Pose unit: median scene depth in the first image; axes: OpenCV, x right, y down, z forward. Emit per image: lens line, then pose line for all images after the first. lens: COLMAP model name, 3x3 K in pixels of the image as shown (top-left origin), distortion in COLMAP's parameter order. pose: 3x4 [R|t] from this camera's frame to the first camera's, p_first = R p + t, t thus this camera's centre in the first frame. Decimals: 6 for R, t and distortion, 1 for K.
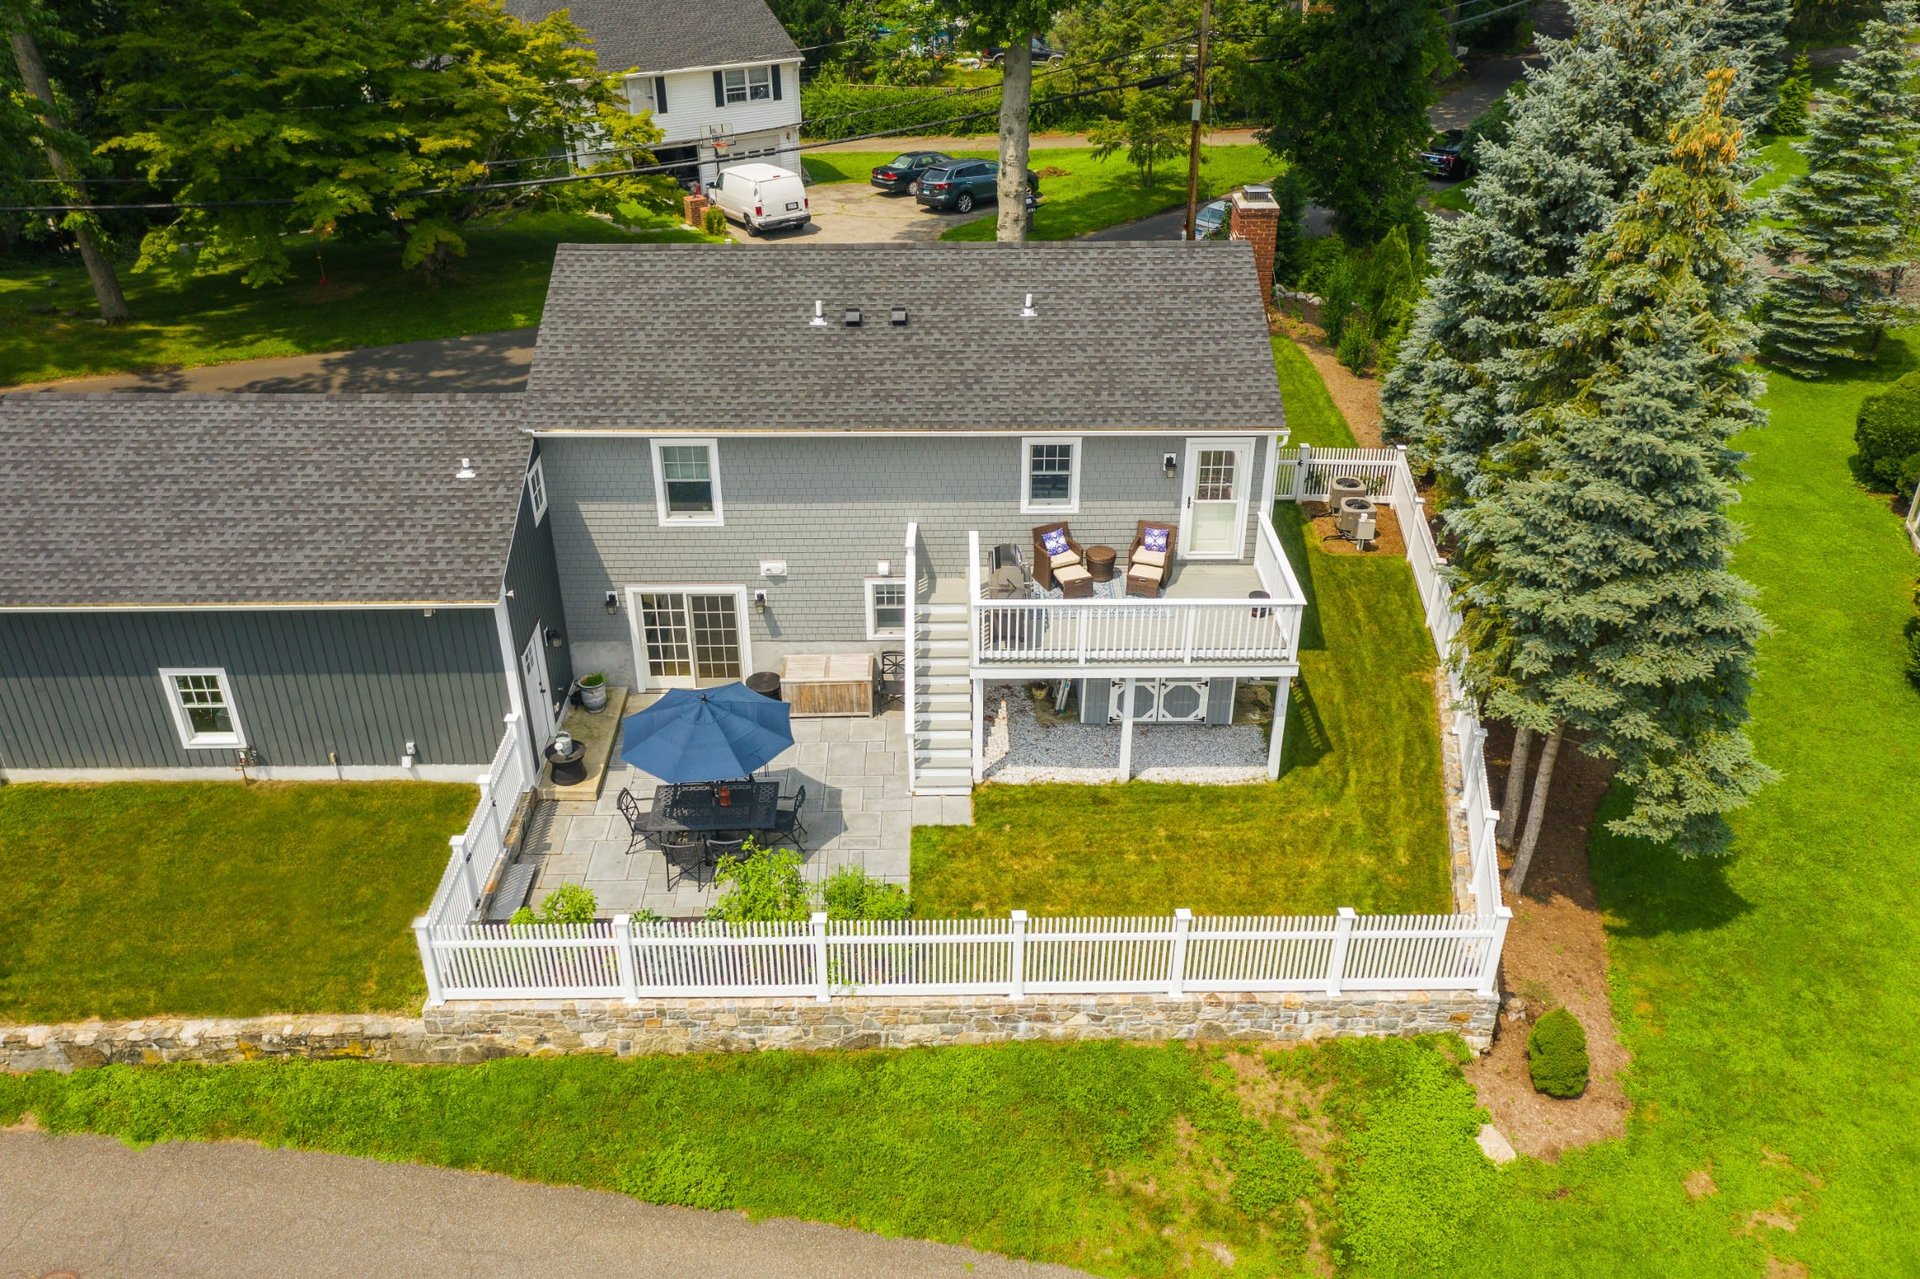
lens RADIAL K [[1517.2, 0, 955.7], [0, 1517.2, 639.4], [0, 0, 1]] dist [0.011927, 0.002479]
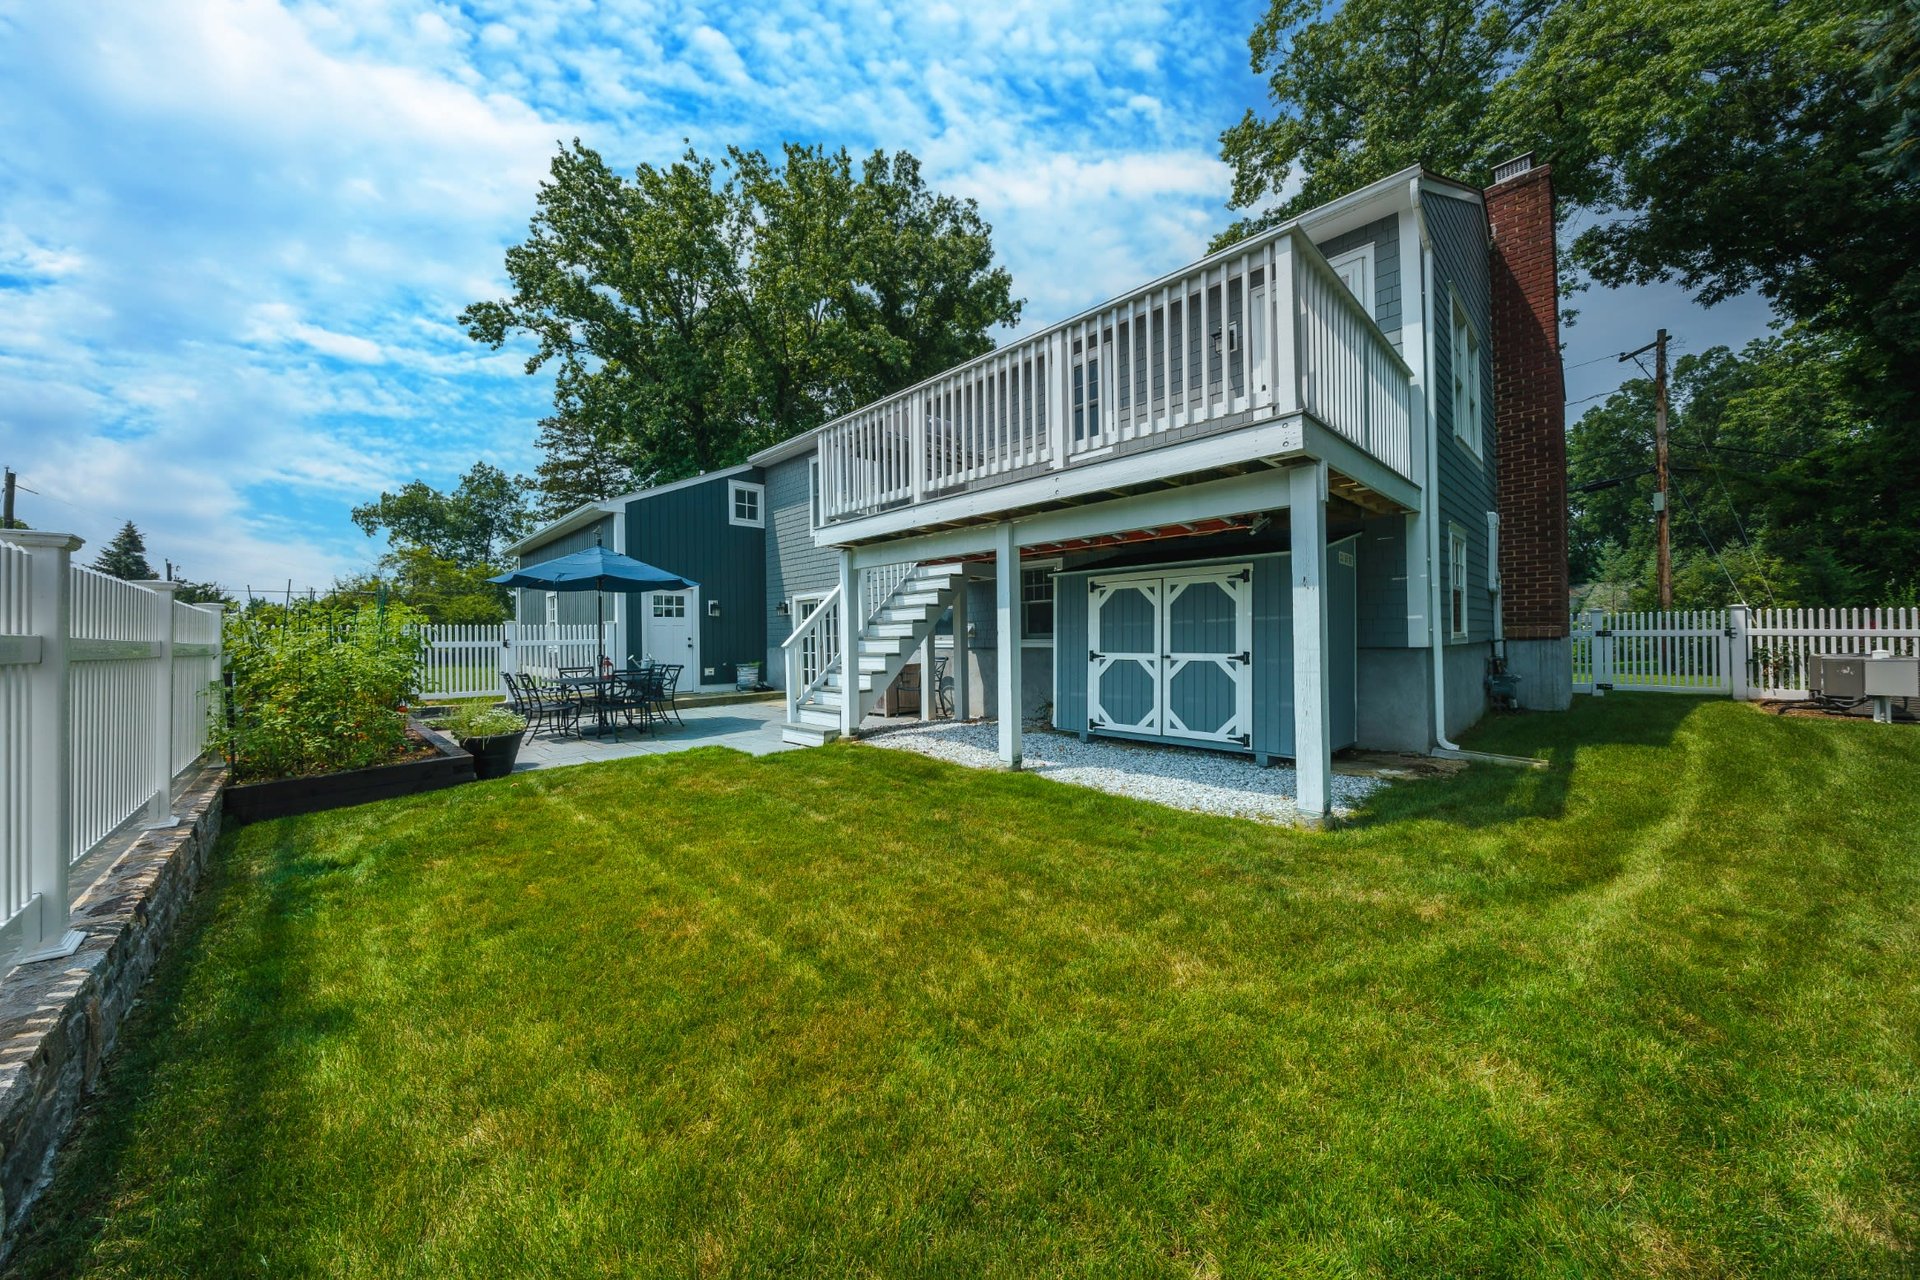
lens RADIAL K [[644.1, 0, 950.3], [0, 644.1, 642.4], [0, 0, 1]] dist [-0.000014, 0.000007]
pose [[0.688346, -0.006811, -0.725350, 0.260724], [-0.361366, 0.863819, -0.351042, 0.140718], [0.628963, 0.503755, 0.592146, 0.826147]]
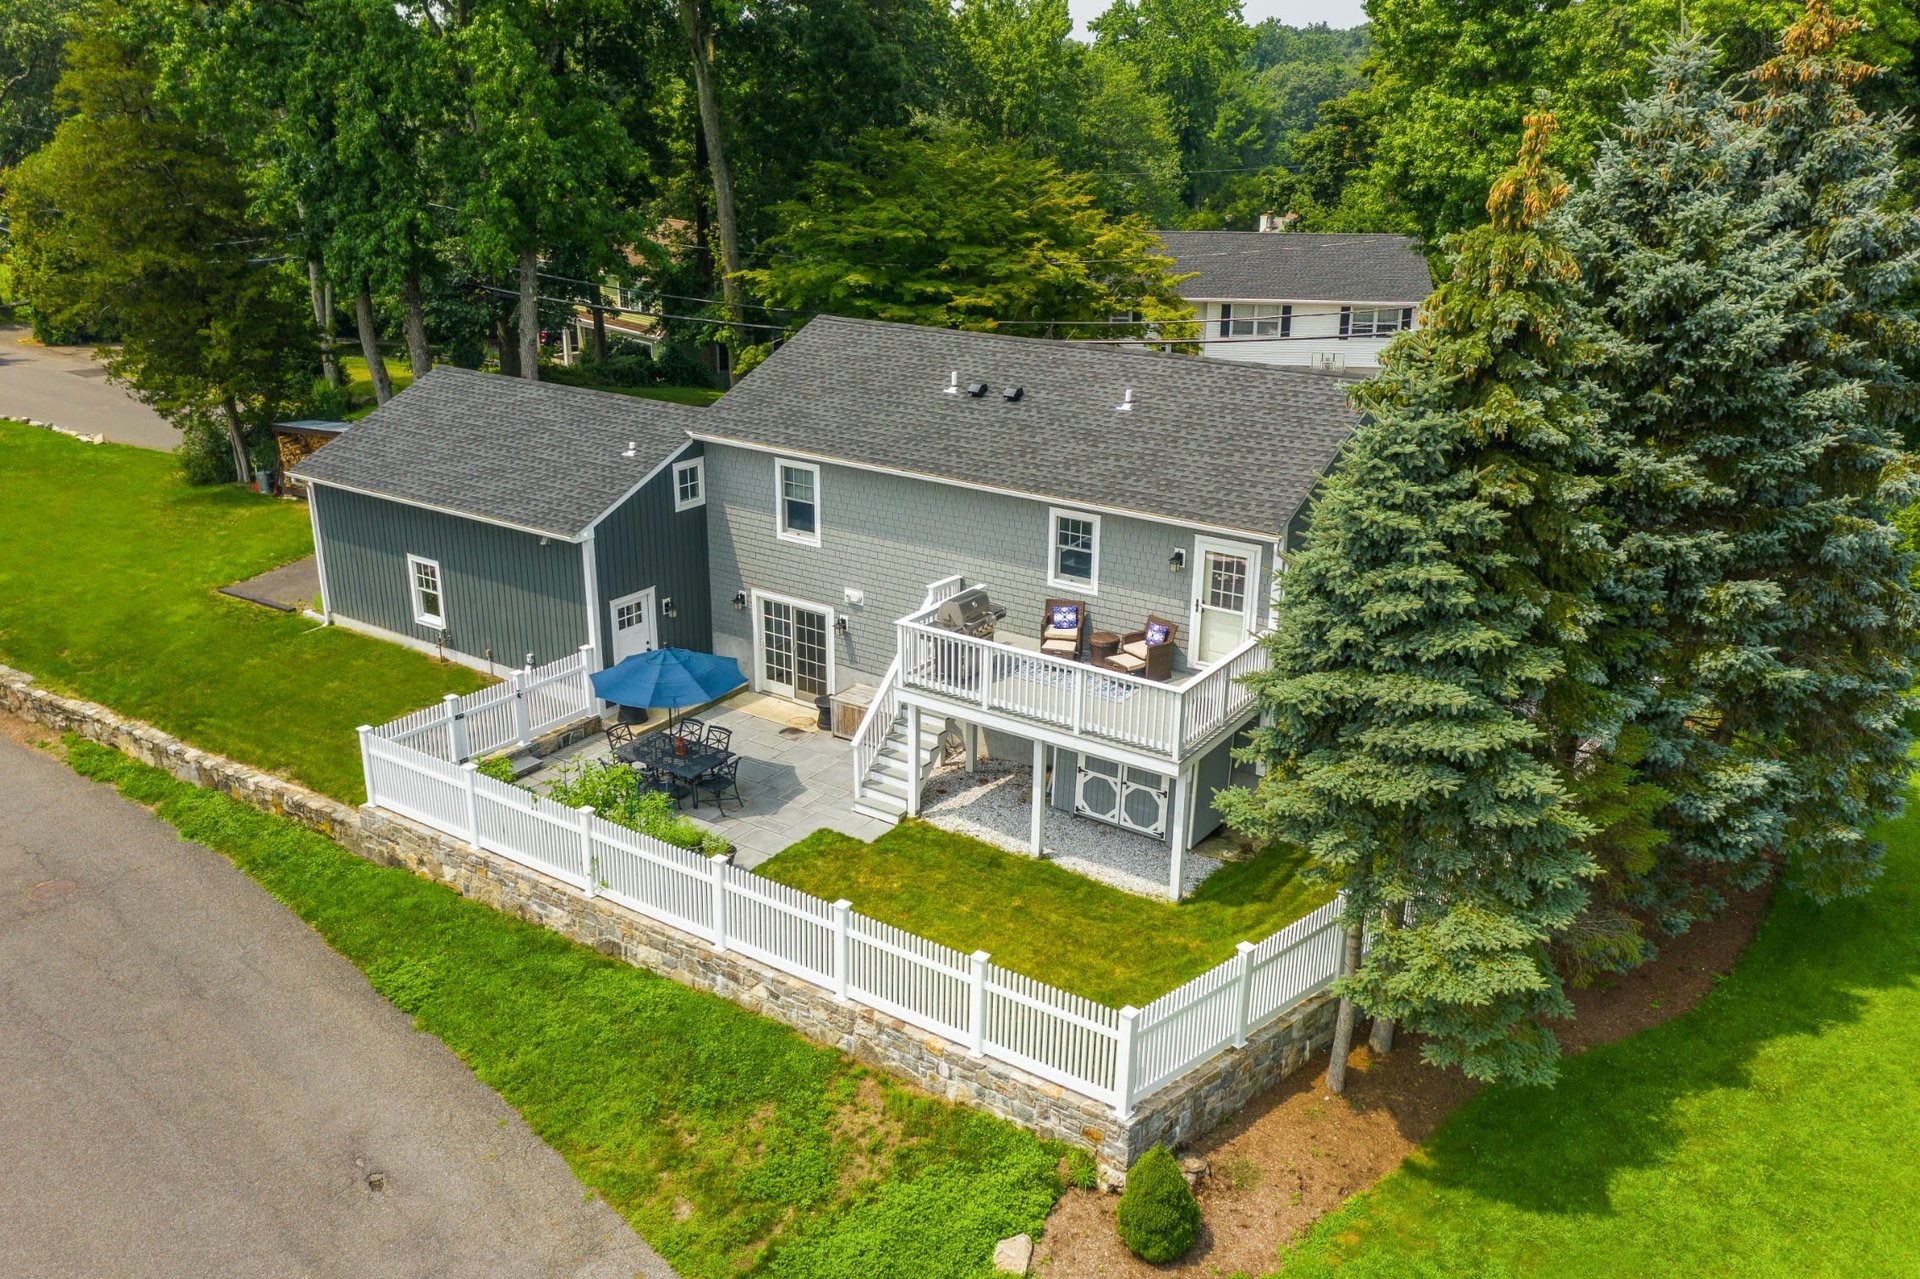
lens RADIAL K [[1517.2, 0, 948.2], [0, 1517.2, 639.5], [0, 0, 1]] dist [0.011927, 0.002479]
pose [[0.816879, 0.203783, -0.539612, 0.555426], [-0.304380, 0.946947, -0.103167, 0.078006], [0.489961, 0.248522, 0.835569, 0.131116]]
